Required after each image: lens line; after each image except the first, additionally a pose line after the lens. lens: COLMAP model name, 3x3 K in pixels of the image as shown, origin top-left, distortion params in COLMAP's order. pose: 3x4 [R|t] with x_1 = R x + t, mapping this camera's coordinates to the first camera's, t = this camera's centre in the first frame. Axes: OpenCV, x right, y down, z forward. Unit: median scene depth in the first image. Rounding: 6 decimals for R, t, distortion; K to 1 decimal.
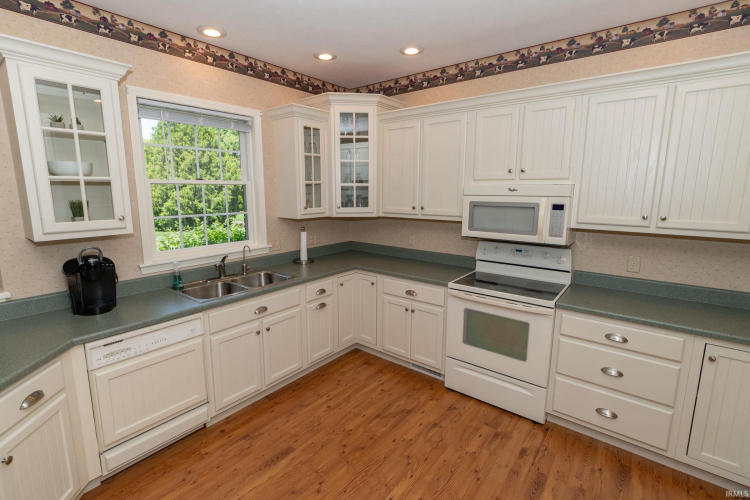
lens RADIAL K [[351.1, 0, 365.3], [0, 351.1, 246.3], [0, 0, 1]] dist [-0.000489, -0.000504]
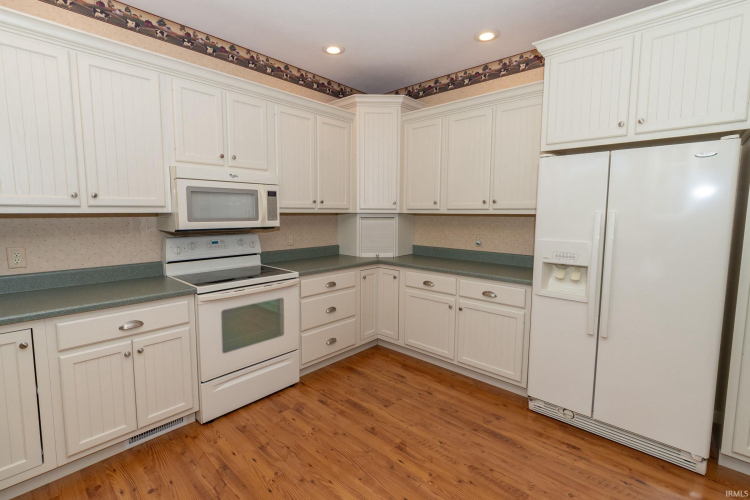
lens RADIAL K [[345.2, 0, 371.1], [0, 345.2, 242.5], [0, 0, 1]] dist [-0.000660, -0.000162]
pose [[0.060705, -0.096144, 0.993515, -0.522501], [0.157604, 0.983788, 0.085573, -0.000801], [-0.985635, 0.151387, 0.074874, 0.575007]]
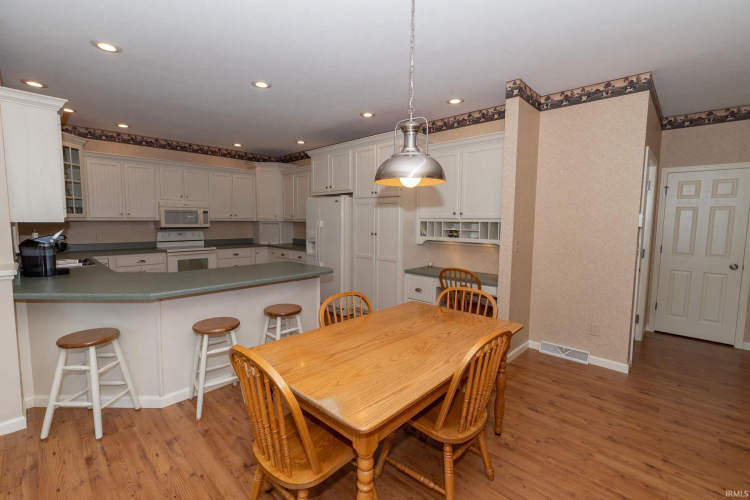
lens RADIAL K [[328.9, 0, 364.6], [0, 328.9, 248.0], [0, 0, 1]] dist [0.001734, 0.000249]
pose [[0.099815, -0.087699, 0.991134, -1.605542], [0.152830, 0.985639, 0.071821, 0.138800], [-0.983199, 0.144306, 0.111784, -0.343613]]
